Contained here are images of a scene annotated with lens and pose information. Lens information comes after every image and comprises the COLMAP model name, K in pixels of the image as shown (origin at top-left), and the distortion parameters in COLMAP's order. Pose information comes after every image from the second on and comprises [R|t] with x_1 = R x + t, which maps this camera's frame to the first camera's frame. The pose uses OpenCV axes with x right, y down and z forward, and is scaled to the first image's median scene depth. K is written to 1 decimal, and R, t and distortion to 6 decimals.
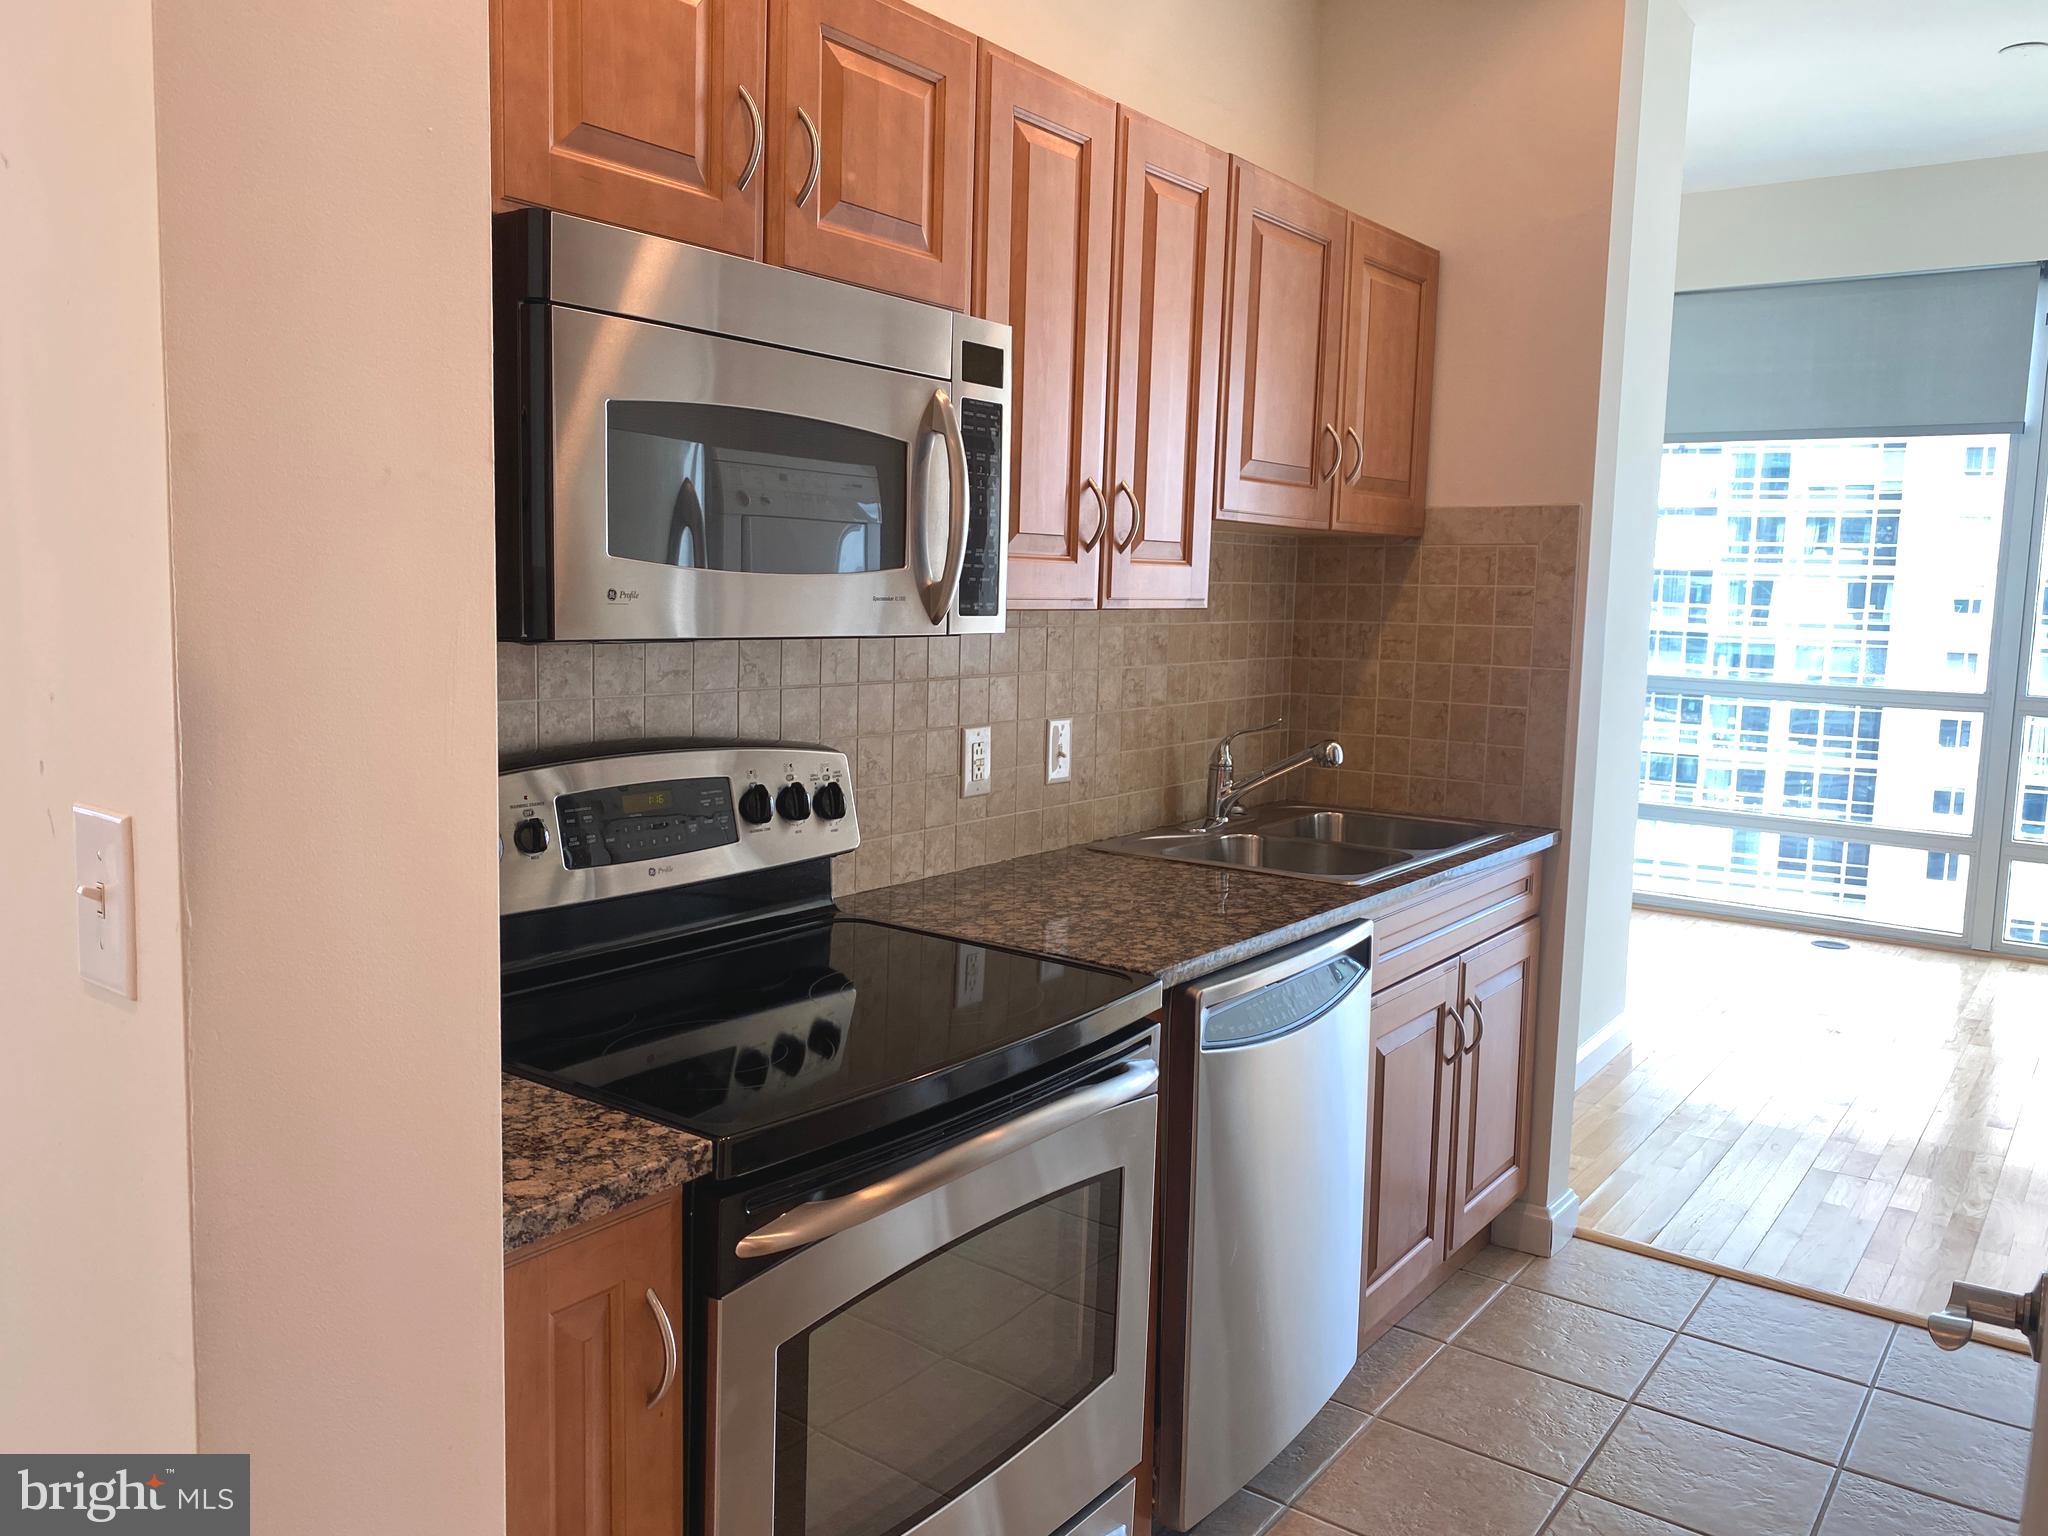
lens RADIAL K [[1529.0, 0, 1015.6], [0, 1529.0, 758.4], [0, 0, 1]] dist [0.005798, -0.008645]
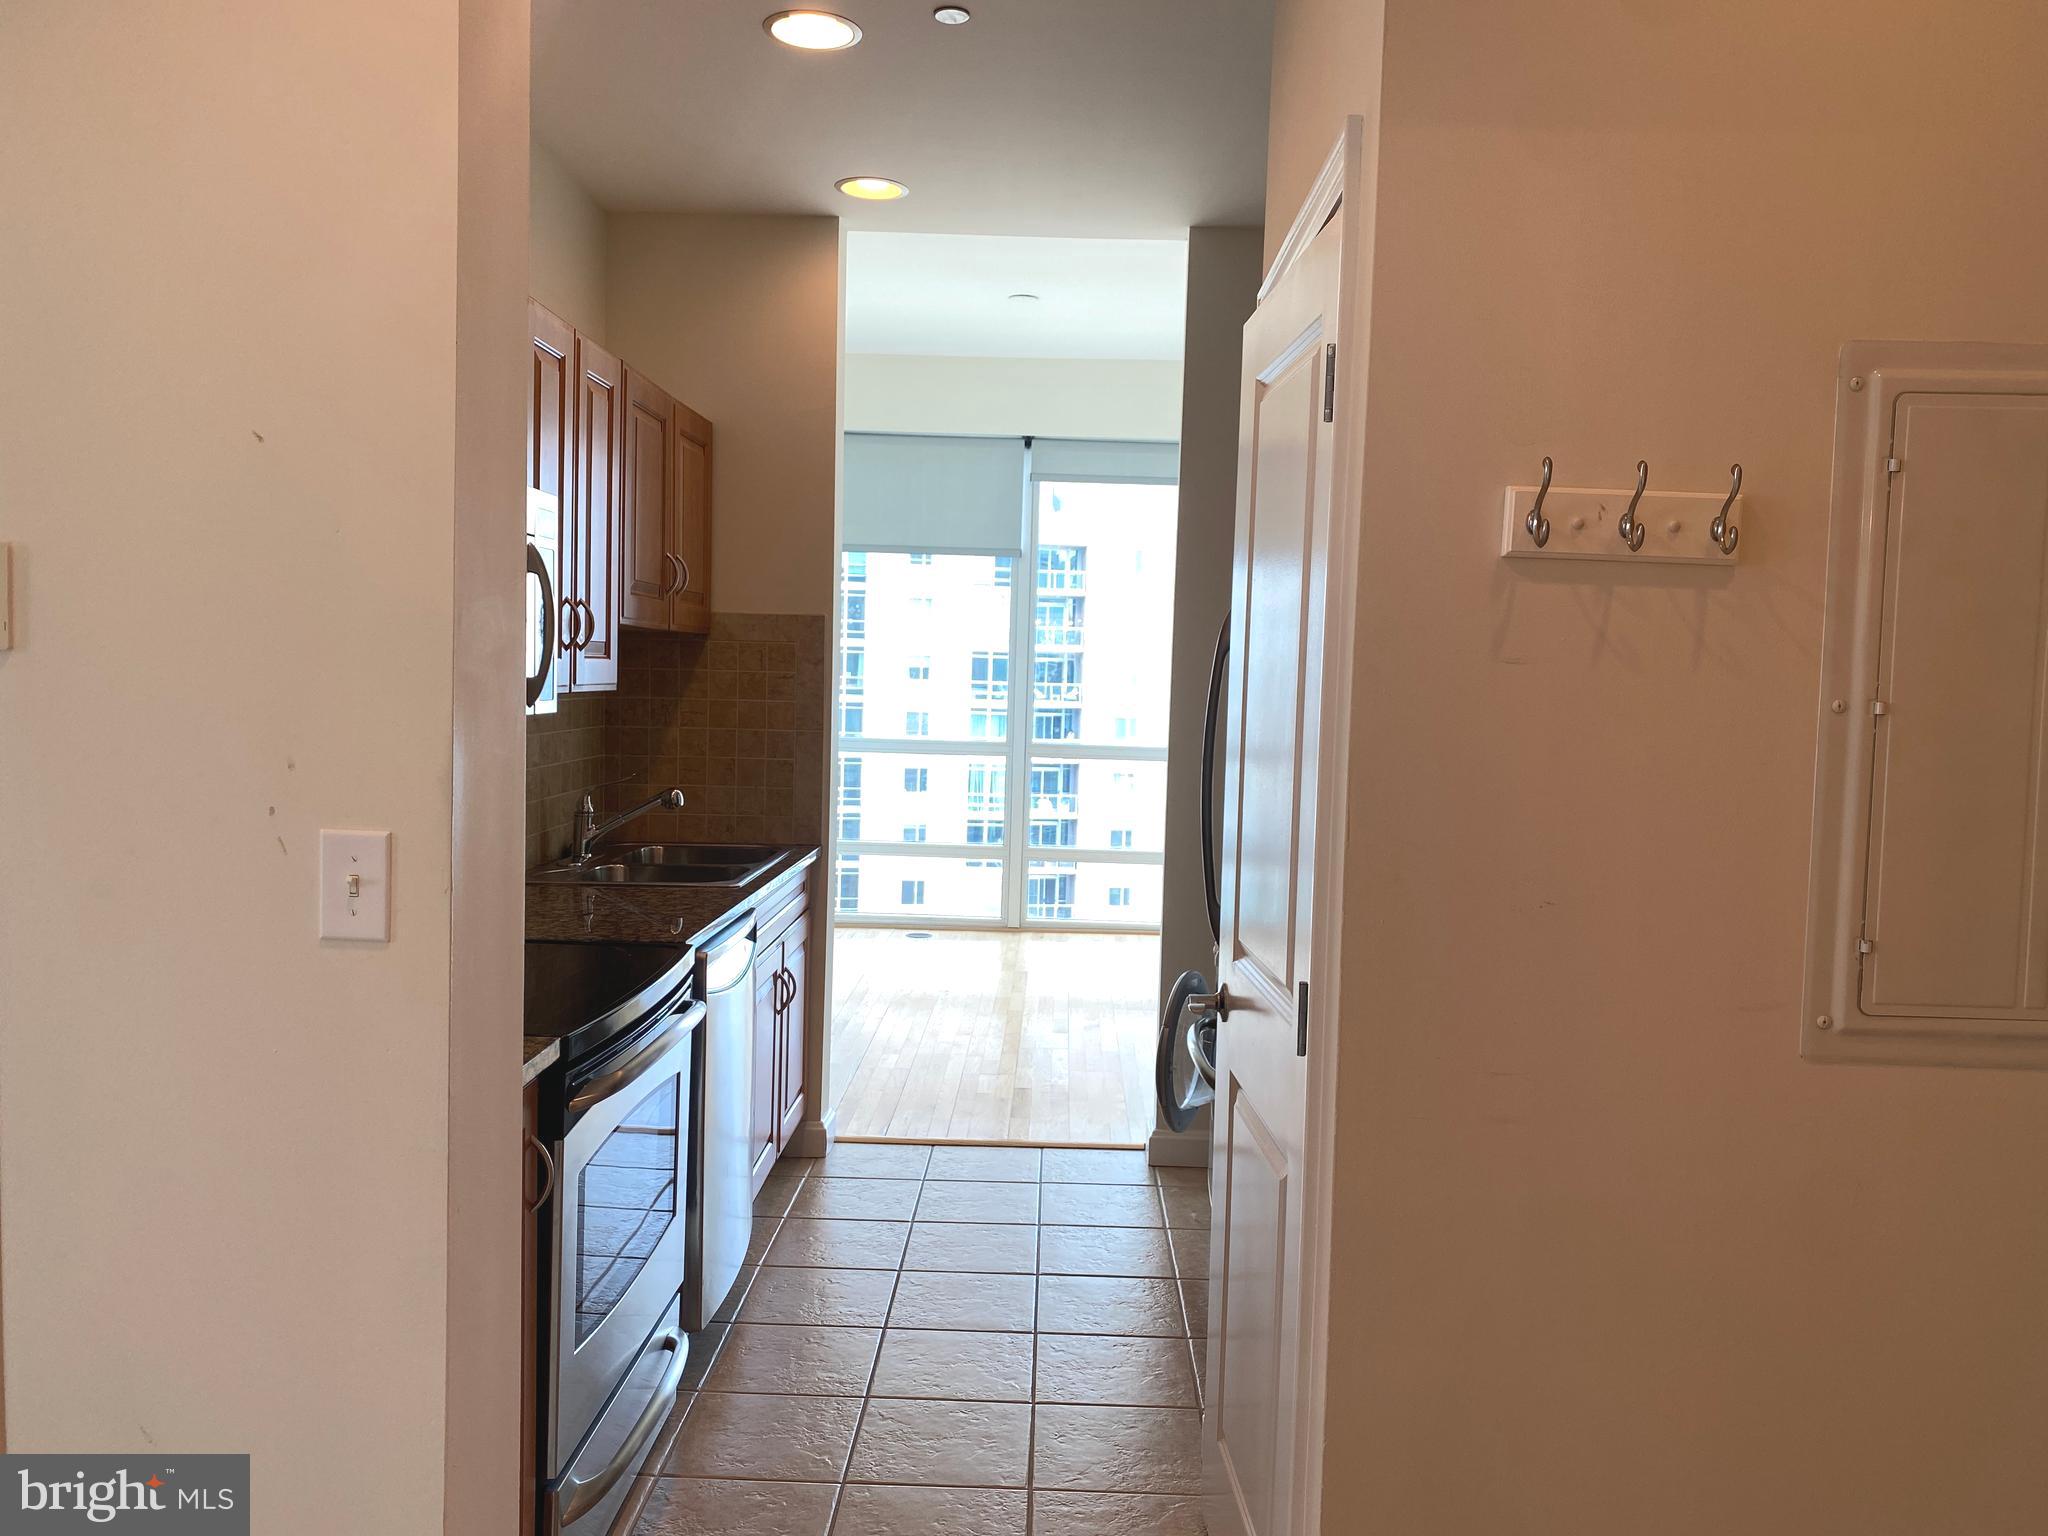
lens RADIAL K [[1529.0, 0, 1028.8], [0, 1529.0, 769.8], [0, 0, 1]] dist [0.005798, -0.008645]
pose [[0.806755, -0.036327, 0.589769, -0.308537], [0.057057, 0.998234, -0.016563, 0.011327], [-0.588126, 0.047012, 0.807402, -0.240427]]
